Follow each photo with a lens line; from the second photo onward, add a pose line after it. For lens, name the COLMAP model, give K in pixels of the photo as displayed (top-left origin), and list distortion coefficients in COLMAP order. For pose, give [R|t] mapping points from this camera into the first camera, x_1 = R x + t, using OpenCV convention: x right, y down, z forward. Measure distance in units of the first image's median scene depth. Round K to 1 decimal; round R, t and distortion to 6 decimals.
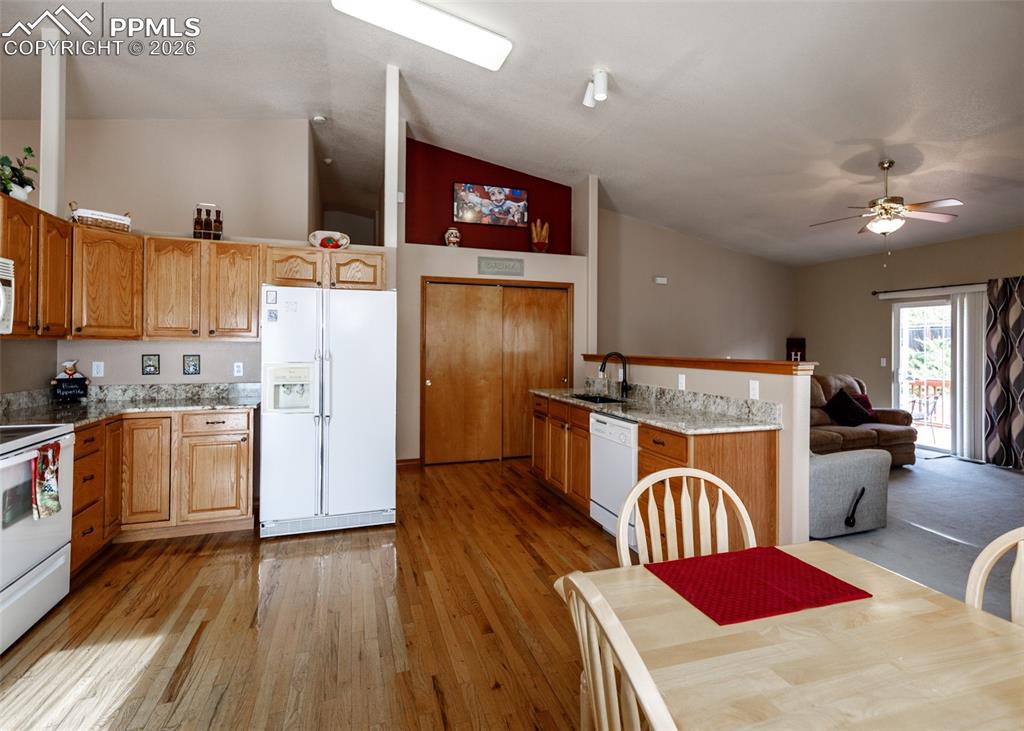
lens RADIAL K [[506.1, 0, 534.4], [0, 506.1, 345.6], [0, 0, 1]] dist [0.005233, -0.000885]
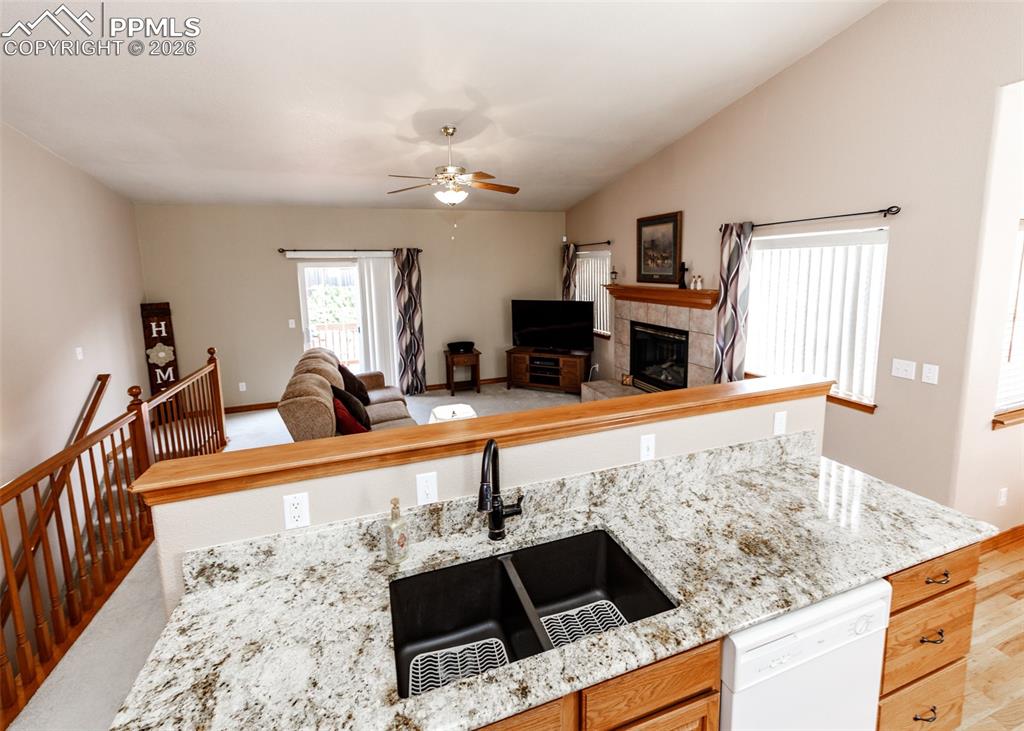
lens RADIAL K [[411.4, 0, 515.3], [0, 411.4, 320.5], [0, 0, 1]] dist [0.005978, -0.000906]
pose [[0.016357, -0.132721, 0.991018, -0.096525], [0.022600, 0.990947, 0.132338, -0.085363], [-0.999611, 0.020233, 0.019209, 0.721399]]
